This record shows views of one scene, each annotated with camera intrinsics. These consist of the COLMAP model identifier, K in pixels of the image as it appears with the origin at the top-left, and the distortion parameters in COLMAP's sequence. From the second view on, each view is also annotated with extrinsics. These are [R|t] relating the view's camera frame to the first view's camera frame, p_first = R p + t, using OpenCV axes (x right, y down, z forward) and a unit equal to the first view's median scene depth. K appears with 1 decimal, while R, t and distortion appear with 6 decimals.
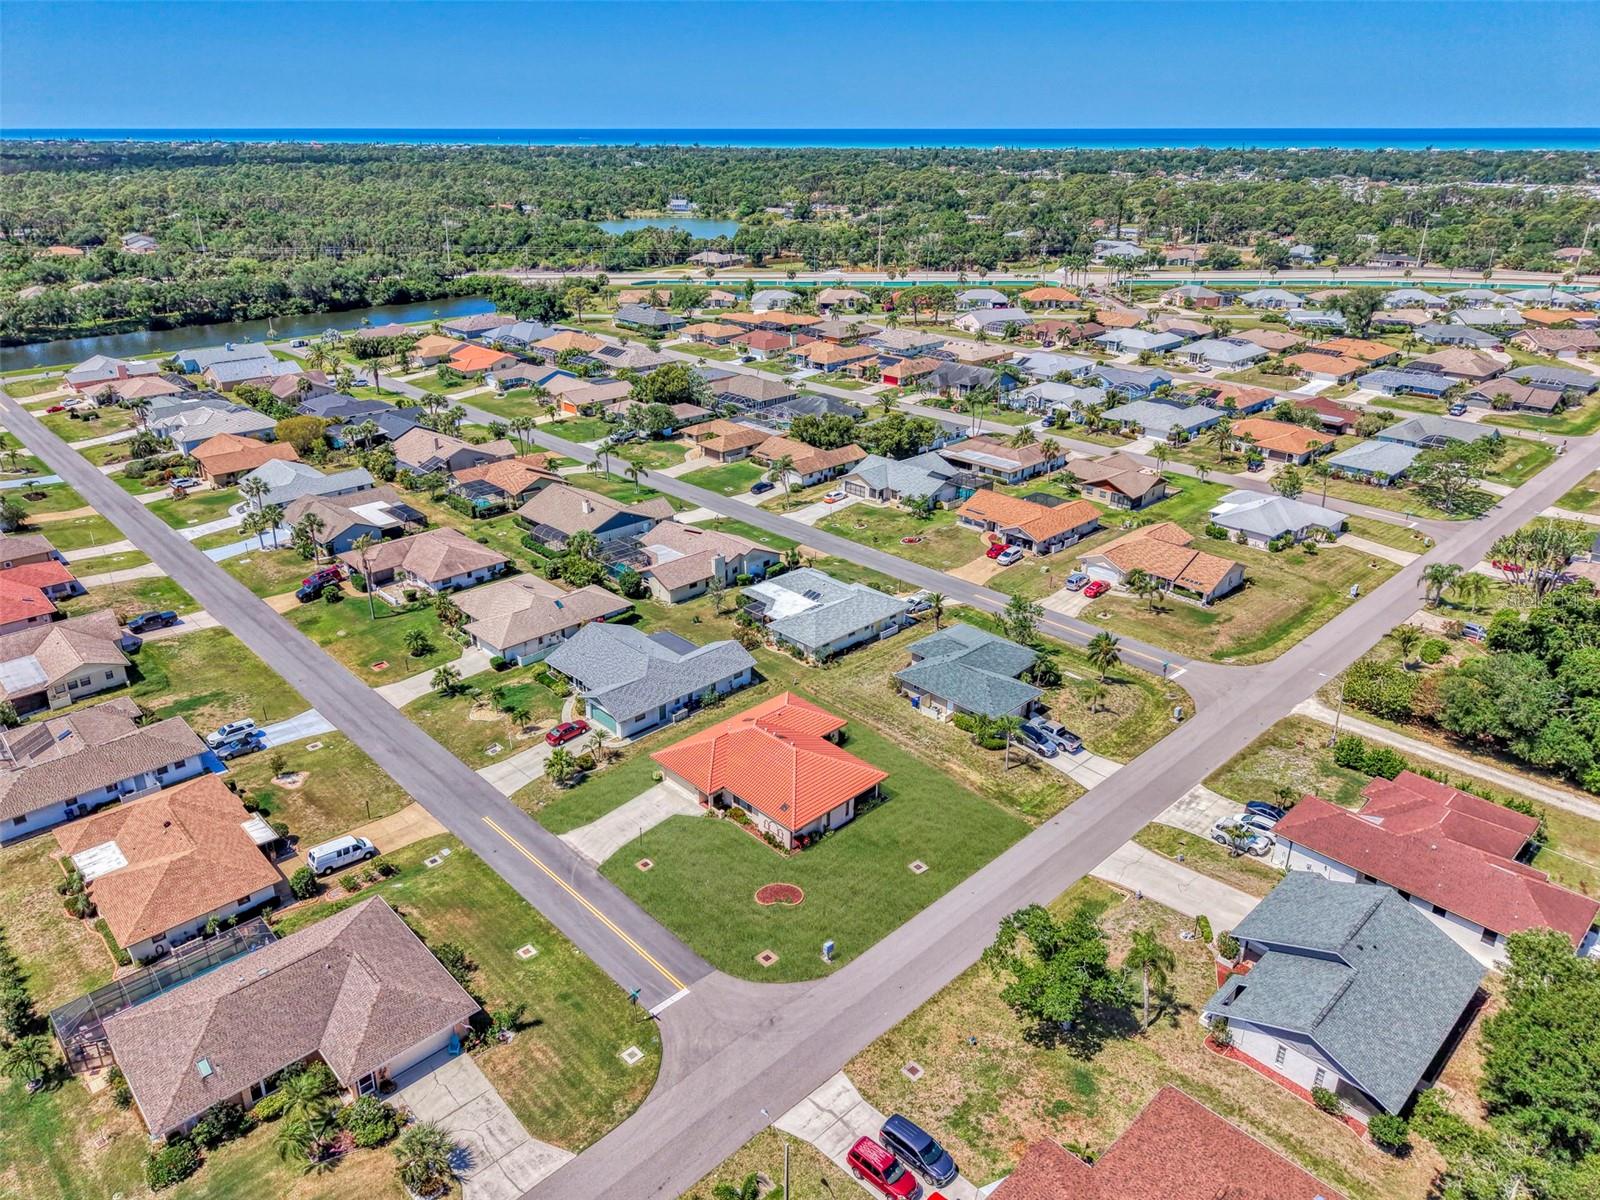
lens RADIAL K [[1053.2, 0, 804.7], [0, 1053.2, 539.2], [0, 0, 1]] dist [0.058245, -0.074692]
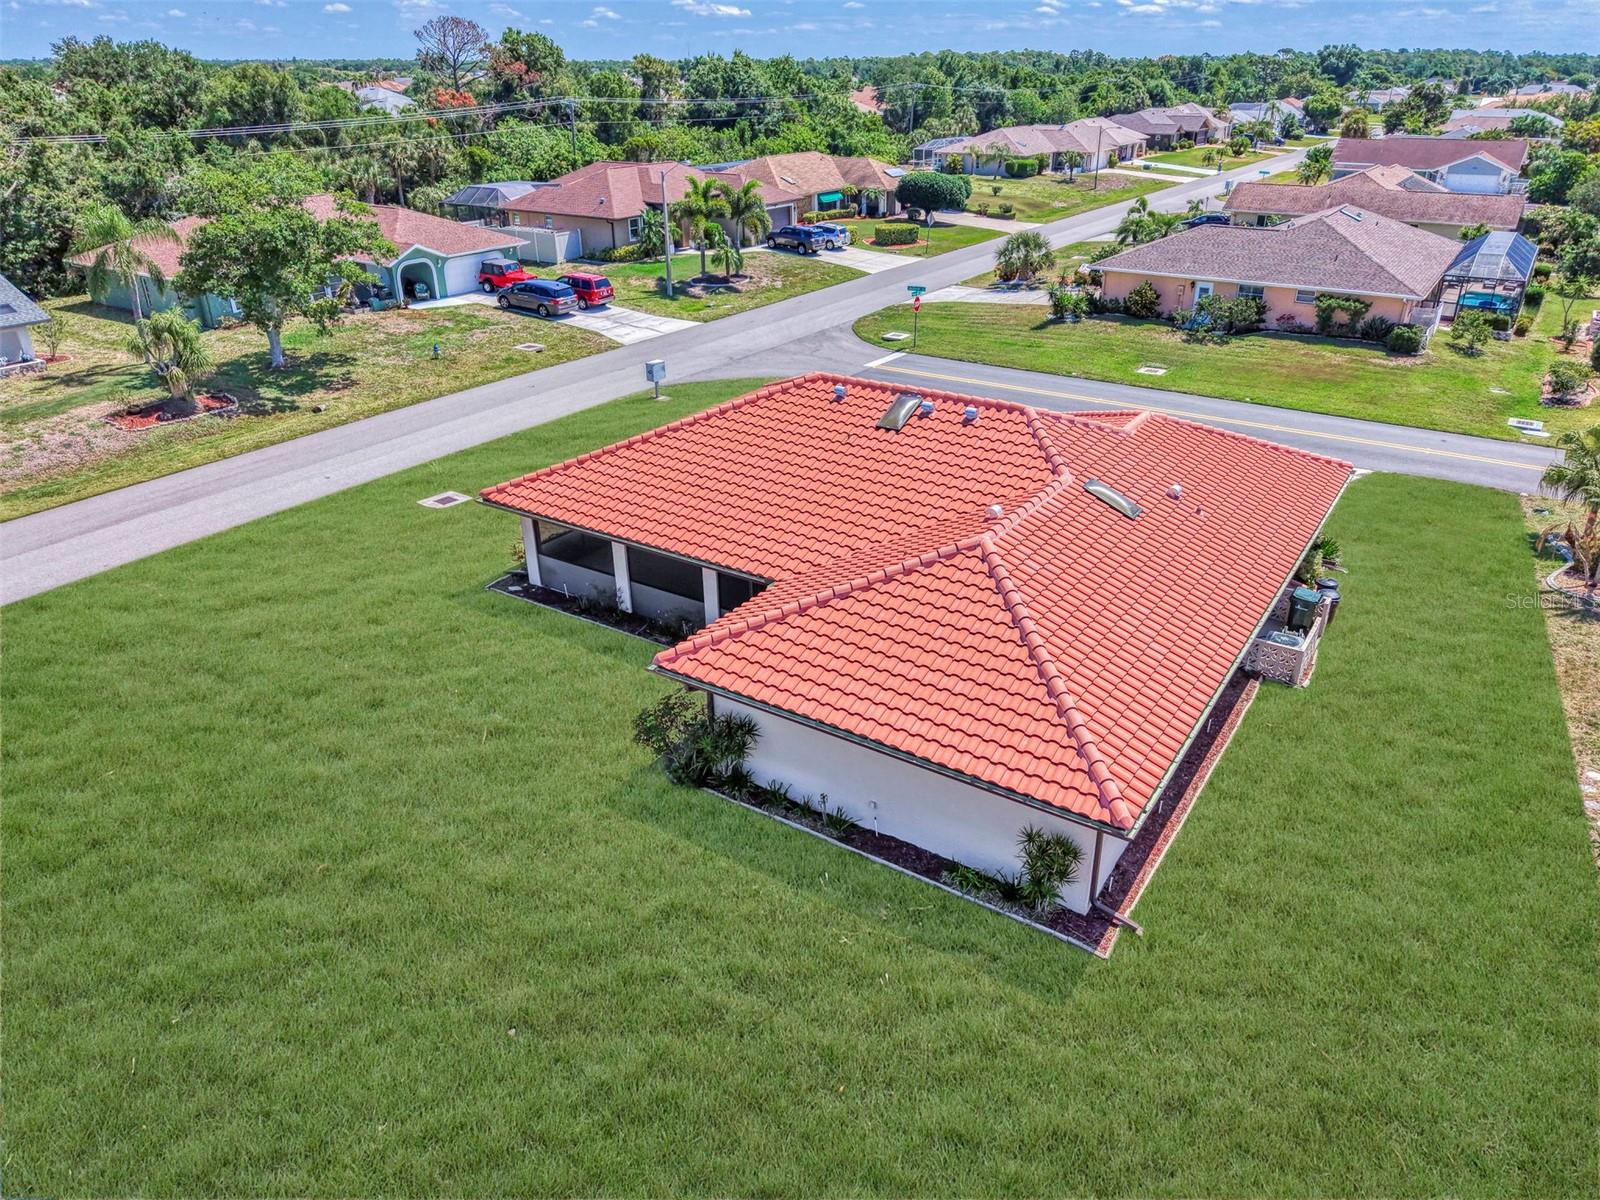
lens RADIAL K [[1086.0, 0, 831.7], [0, 1086.0, 596.7], [0, 0, 1]] dist [0.046868, -0.082184]
pose [[-0.971645, 0.104614, -0.212043, 0.049100], [-0.083470, 0.687291, 0.721571, 0.028407], [0.221222, 0.718810, -0.659070, 1.097765]]
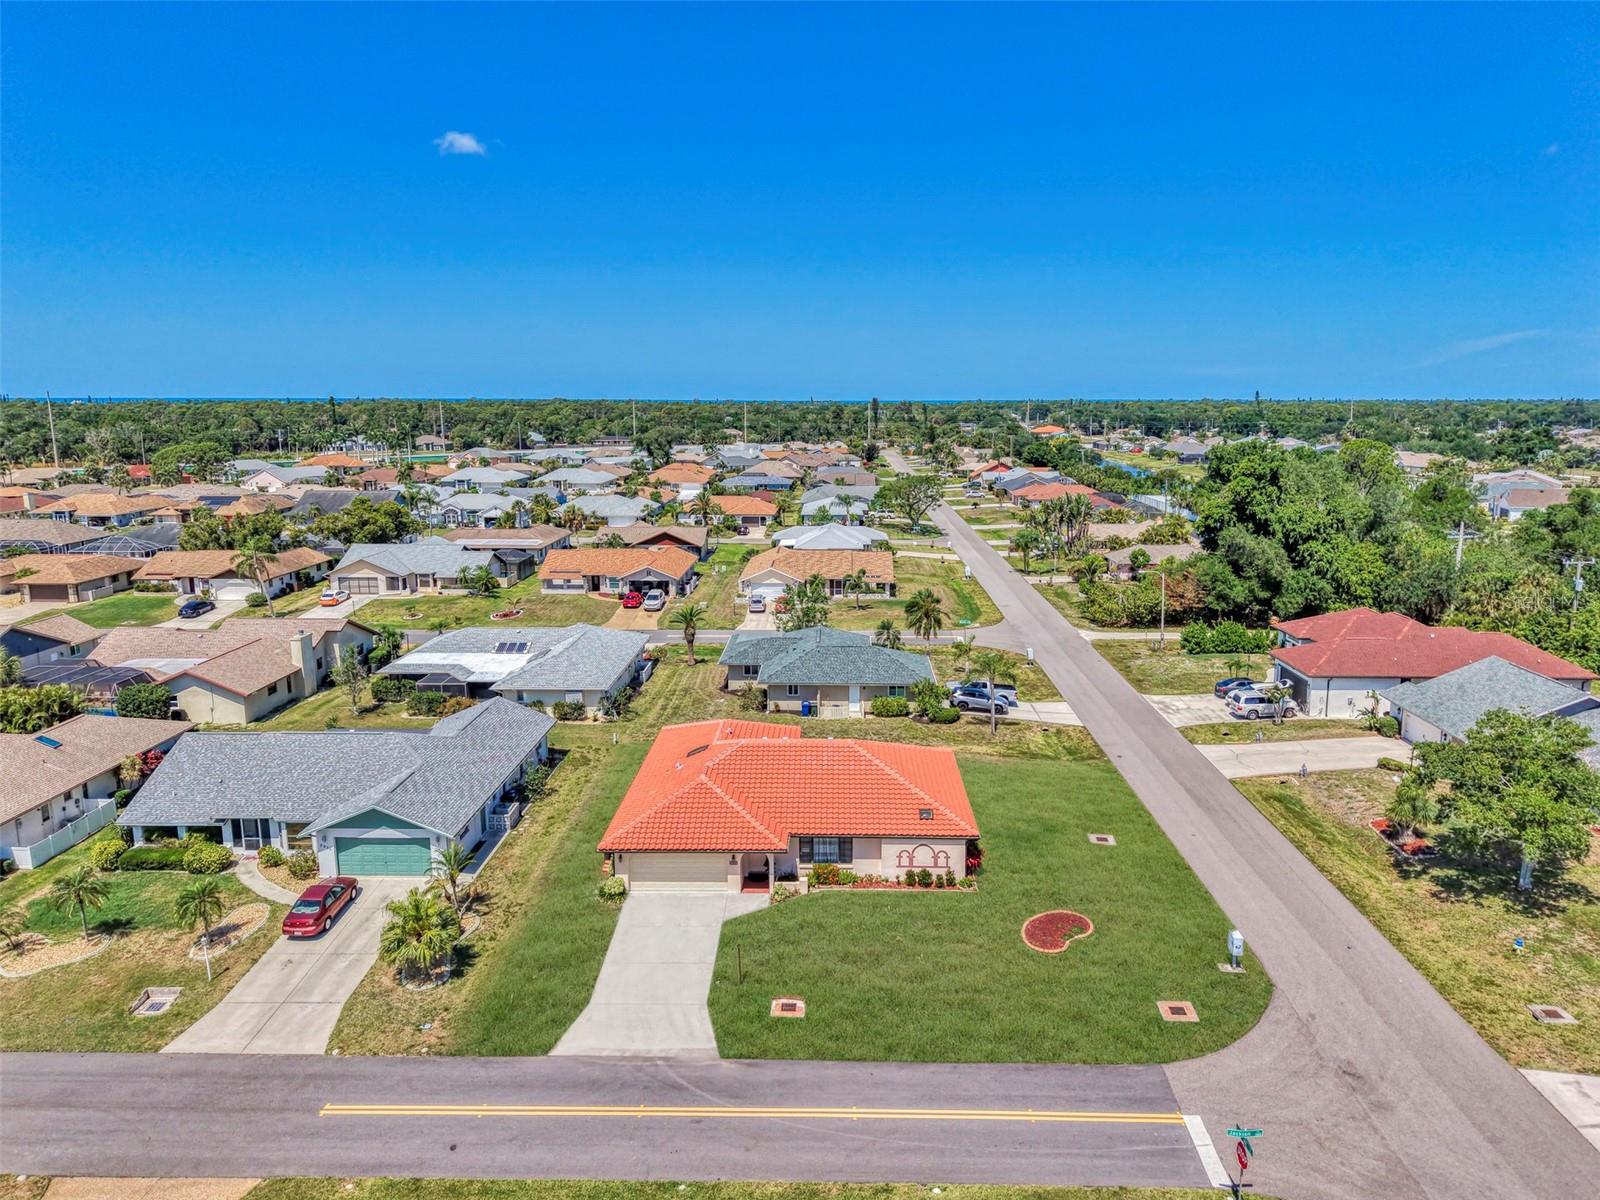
lens RADIAL K [[1053.2, 0, 804.7], [0, 1053.2, 539.2], [0, 0, 1]] dist [0.058245, -0.074692]
pose [[0.715771, -0.094762, 0.691876, -0.376320], [0.248006, 0.960661, -0.124995, 0.141498], [-0.652813, 0.261057, 0.711114, 0.508654]]
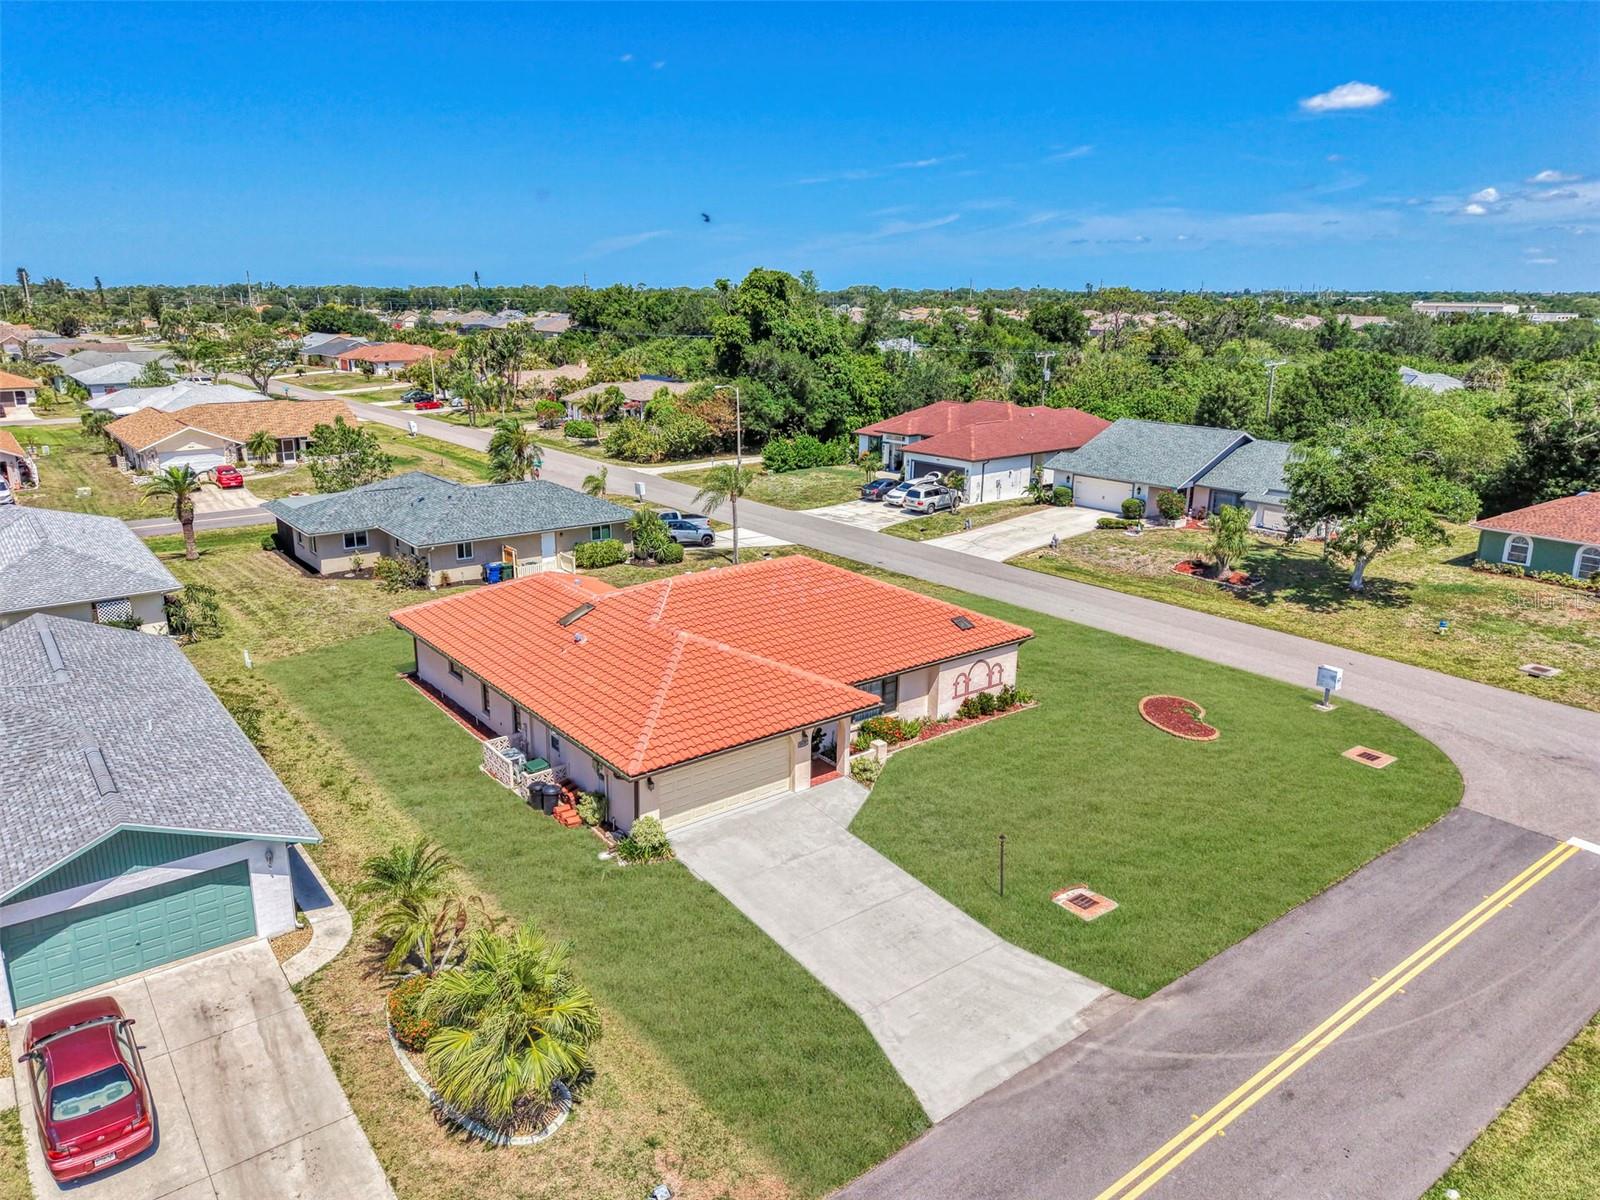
lens RADIAL K [[1089.7, 0, 752.3], [0, 1089.7, 596.8], [0, 0, 1]] dist [0.073154, -0.085663]
pose [[0.129526, -0.265579, 0.955349, -0.368227], [0.345485, 0.915180, 0.207572, 0.108252], [-0.929443, 0.303172, 0.210293, 0.832769]]
